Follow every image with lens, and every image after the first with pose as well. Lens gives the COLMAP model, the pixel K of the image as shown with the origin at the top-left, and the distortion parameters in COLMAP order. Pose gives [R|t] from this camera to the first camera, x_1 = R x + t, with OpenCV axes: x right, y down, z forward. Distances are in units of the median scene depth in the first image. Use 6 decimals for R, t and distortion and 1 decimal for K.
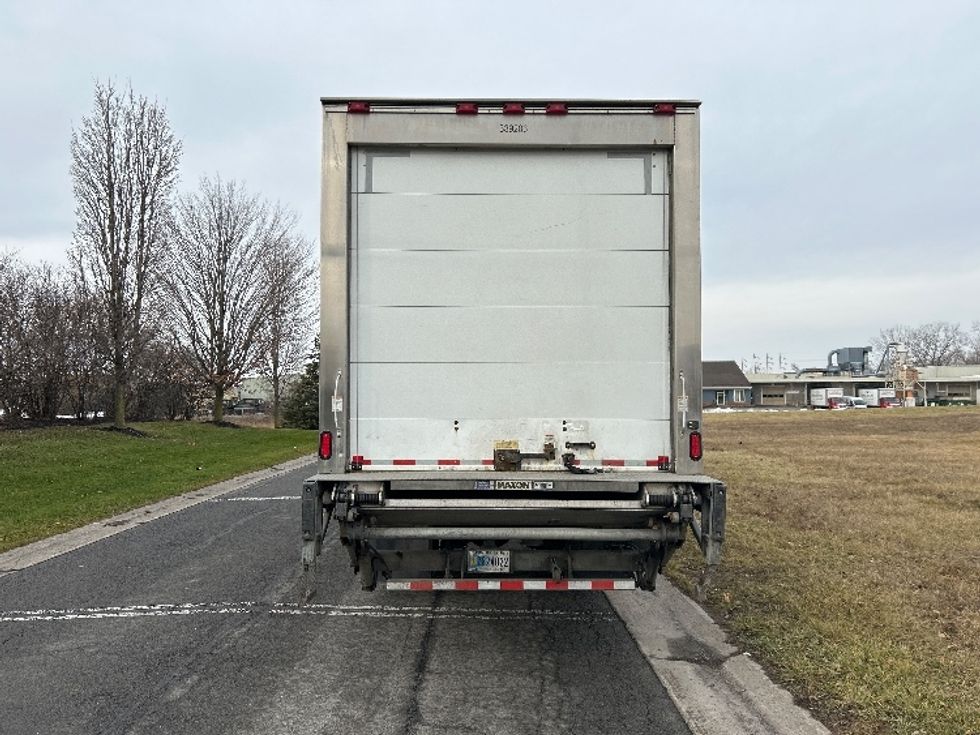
lens RADIAL K [[715.9, 0, 475.5], [0, 715.9, 368.1], [0, 0, 1]] dist [0.063104, -0.066377]
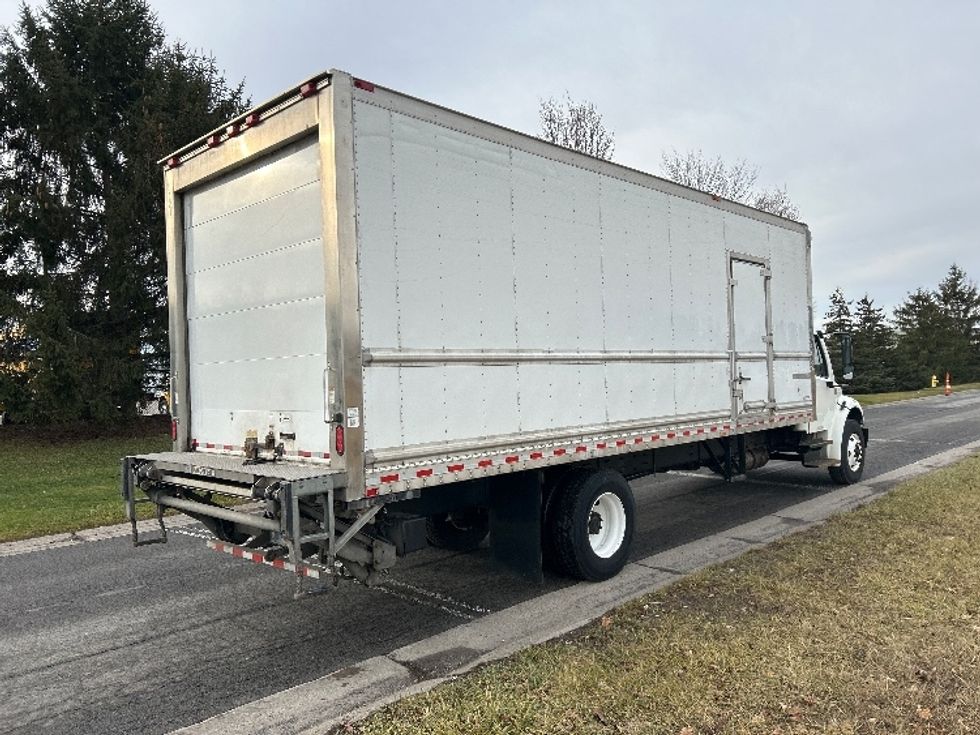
lens RADIAL K [[715.9, 0, 475.5], [0, 715.9, 368.1], [0, 0, 1]] dist [0.063104, -0.066377]
pose [[0.705082, -0.036955, -0.708162, 0.341297], [0.073414, 0.997079, 0.021064, 0.001989], [0.705315, -0.066841, 0.705735, 0.143137]]
